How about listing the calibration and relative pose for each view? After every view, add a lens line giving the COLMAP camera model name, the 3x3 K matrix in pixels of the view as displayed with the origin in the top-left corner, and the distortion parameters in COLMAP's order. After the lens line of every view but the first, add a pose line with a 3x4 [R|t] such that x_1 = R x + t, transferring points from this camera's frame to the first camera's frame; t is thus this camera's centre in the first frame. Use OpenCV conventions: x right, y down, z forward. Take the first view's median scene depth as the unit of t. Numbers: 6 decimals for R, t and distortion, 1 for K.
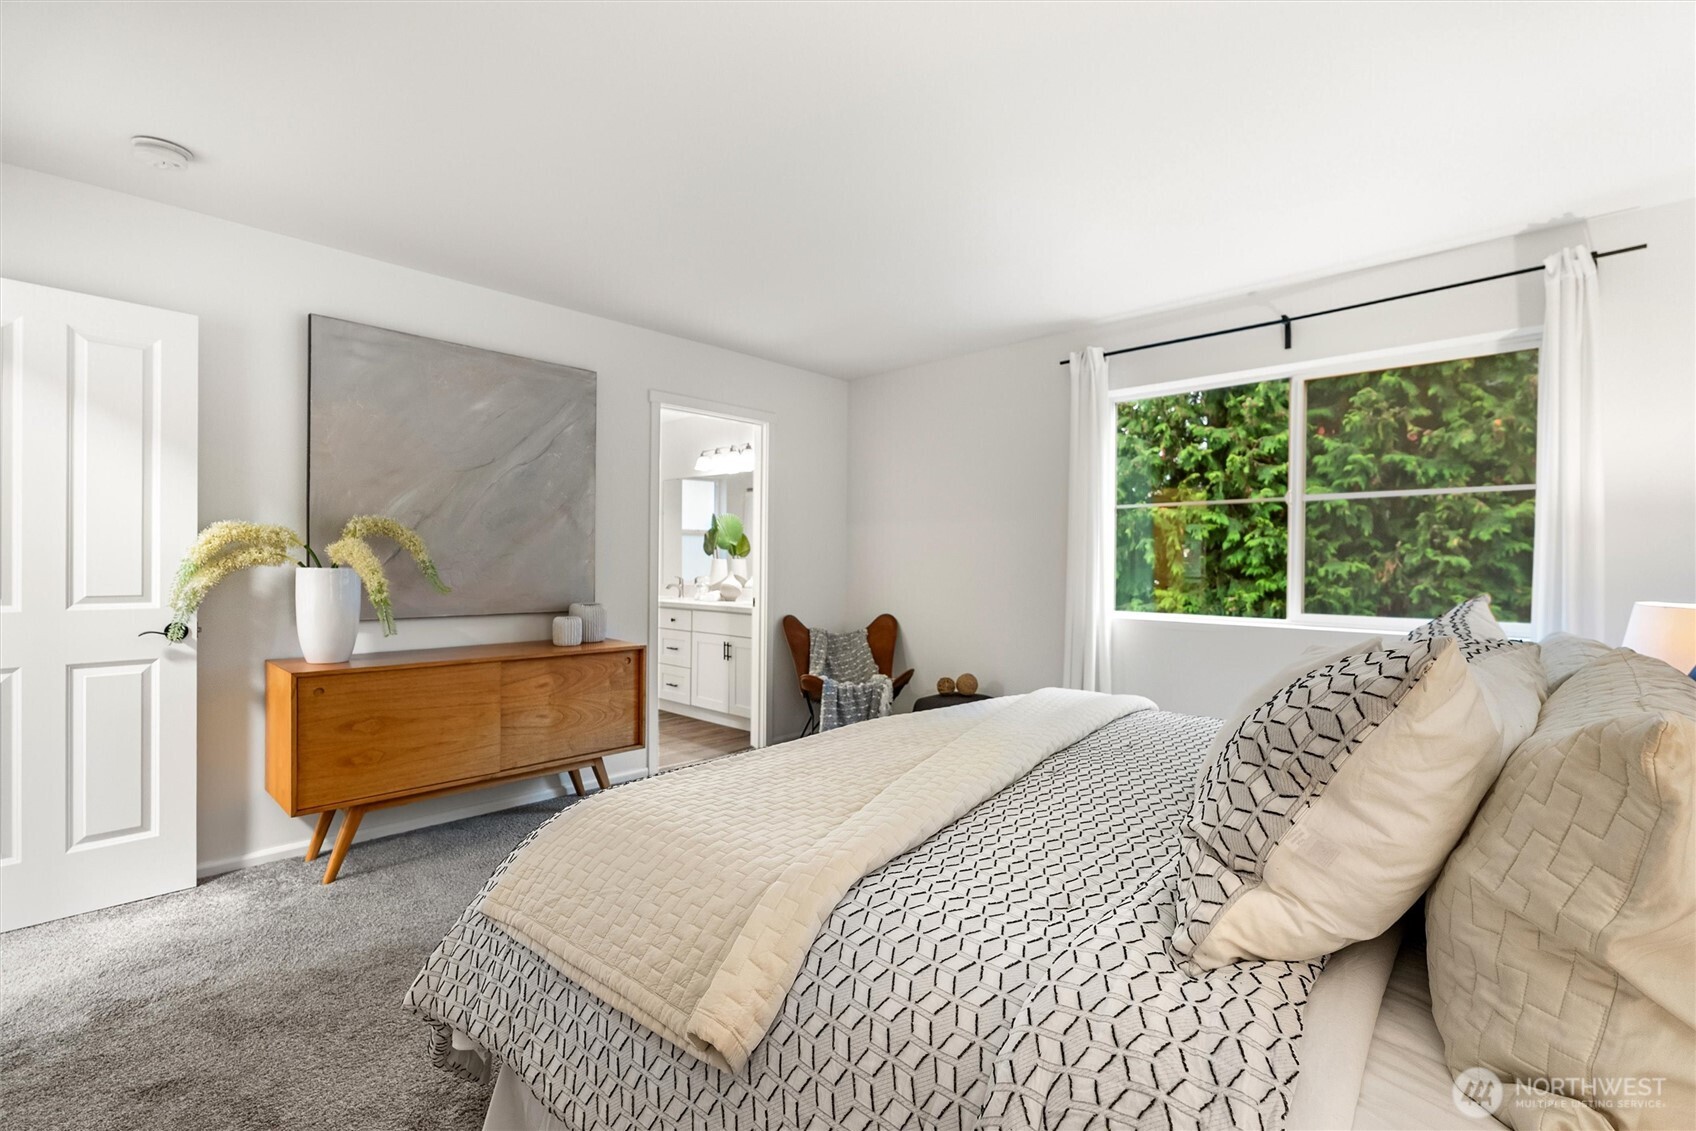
lens RADIAL K [[761.8, 0, 848.5], [0, 761.8, 562.5], [0, 0, 1]] dist [0.002557, 0.000007]
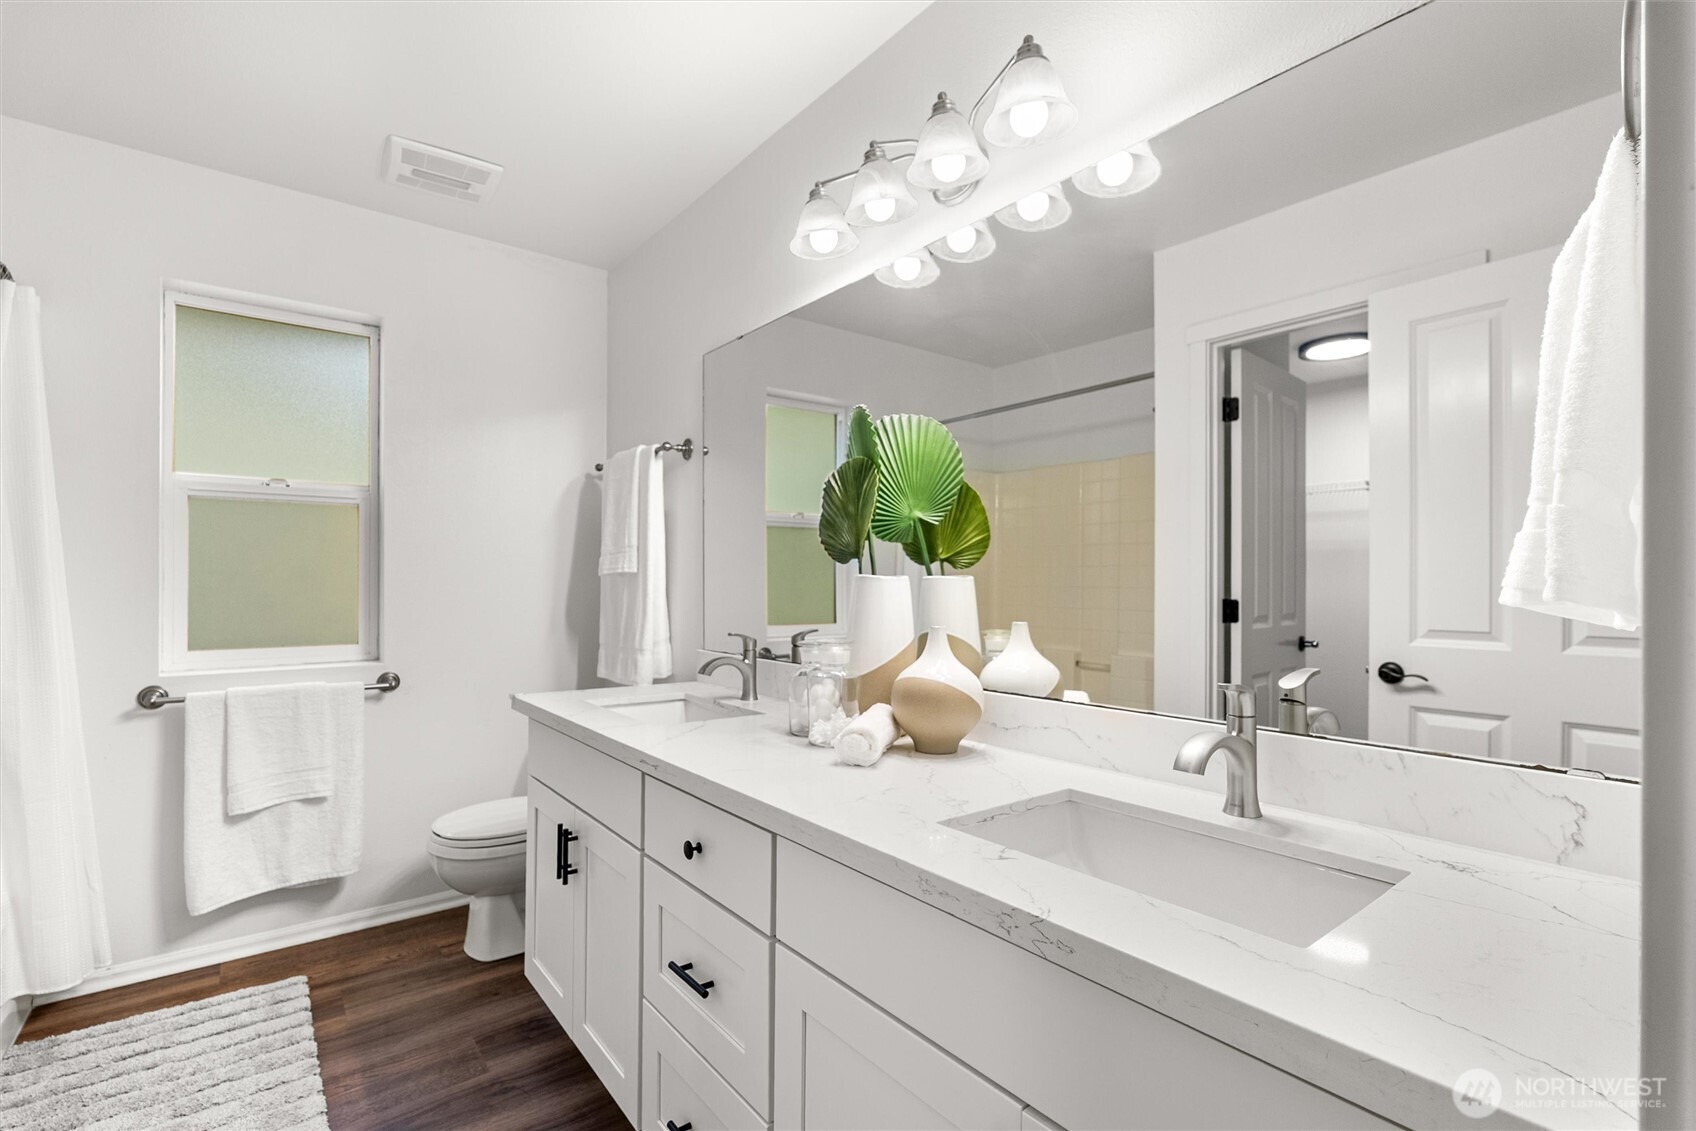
lens RADIAL K [[761.8, 0, 856.8], [0, 761.8, 573.9], [0, 0, 1]] dist [0.002557, 0.000007]
pose [[0.990252, -0.012349, -0.138738, -0.141129], [0.010194, 0.999816, -0.016236, -0.000943], [0.138913, 0.014664, 0.990196, 0.734945]]
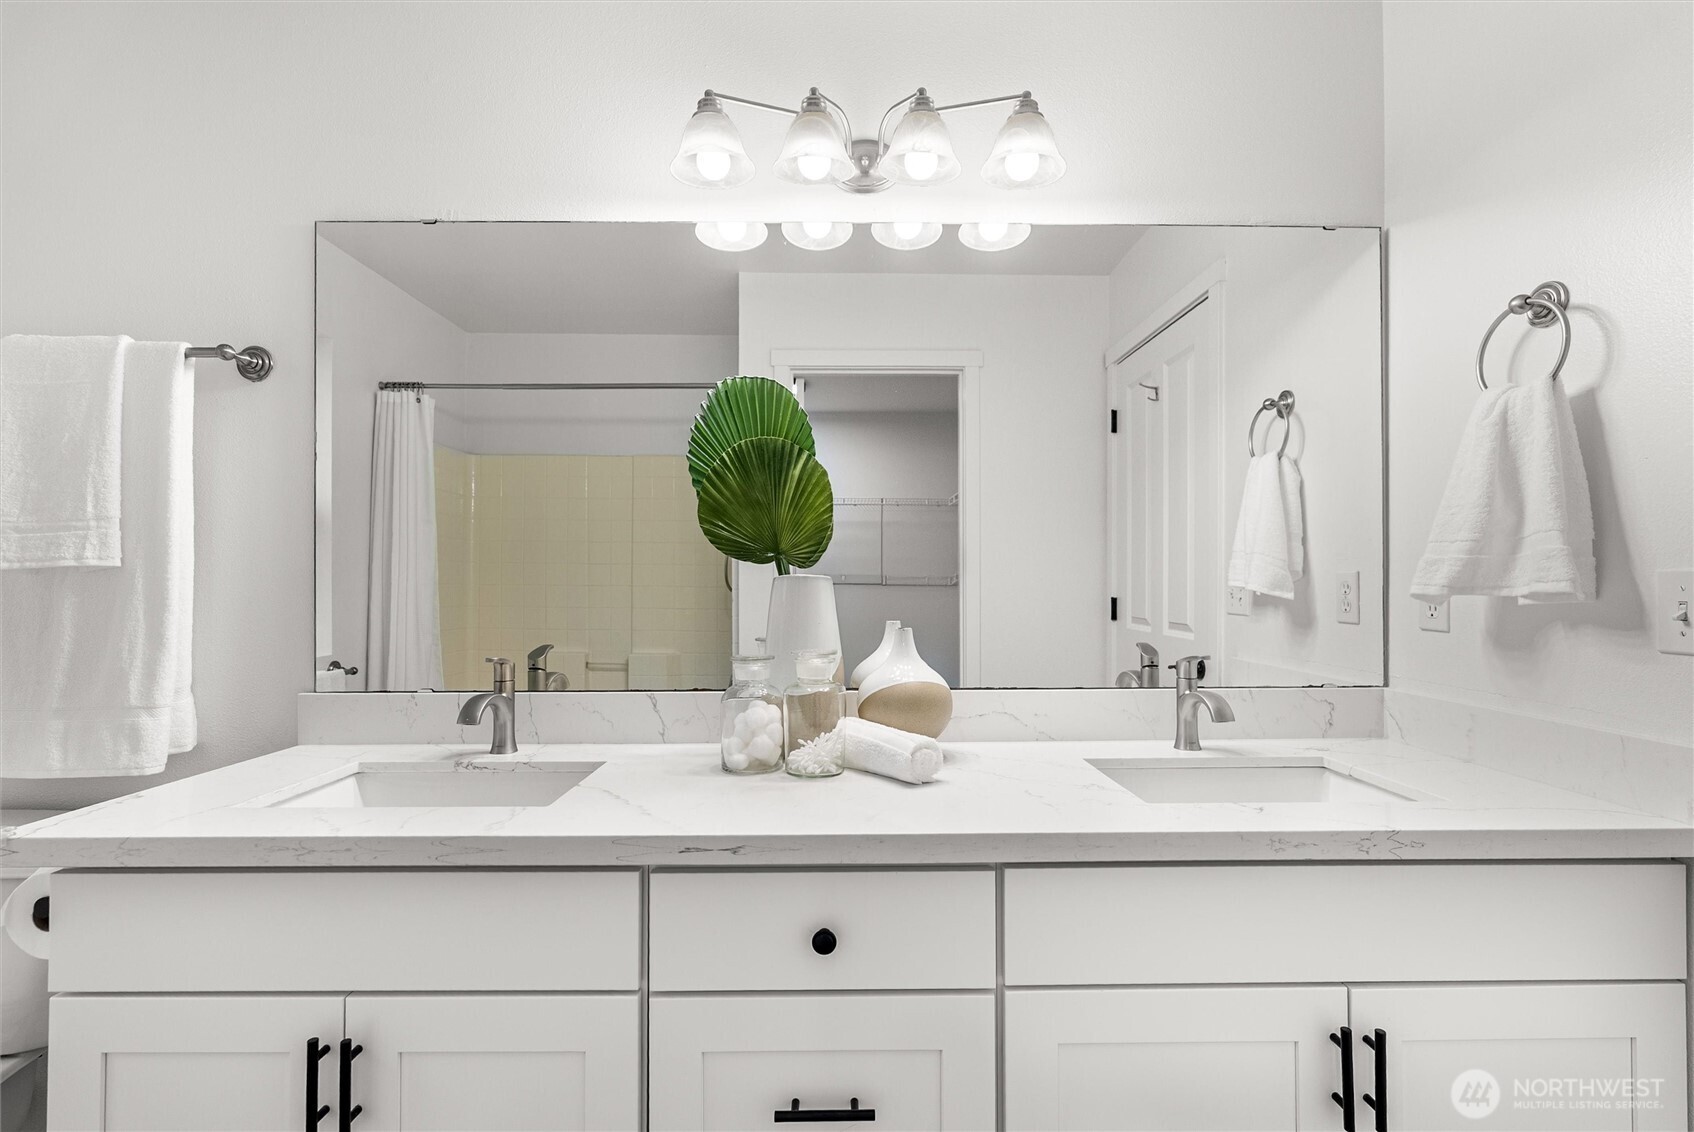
lens RADIAL K [[760.9, 0, 849.4], [0, 760.9, 557.5], [0, 0, 1]] dist [0.002557, 0.000007]
pose [[0.720387, 0.005883, 0.693547, -0.317899], [0.011178, 0.999736, -0.020091, -0.005115], [-0.693482, 0.022225, 0.720131, 0.815769]]
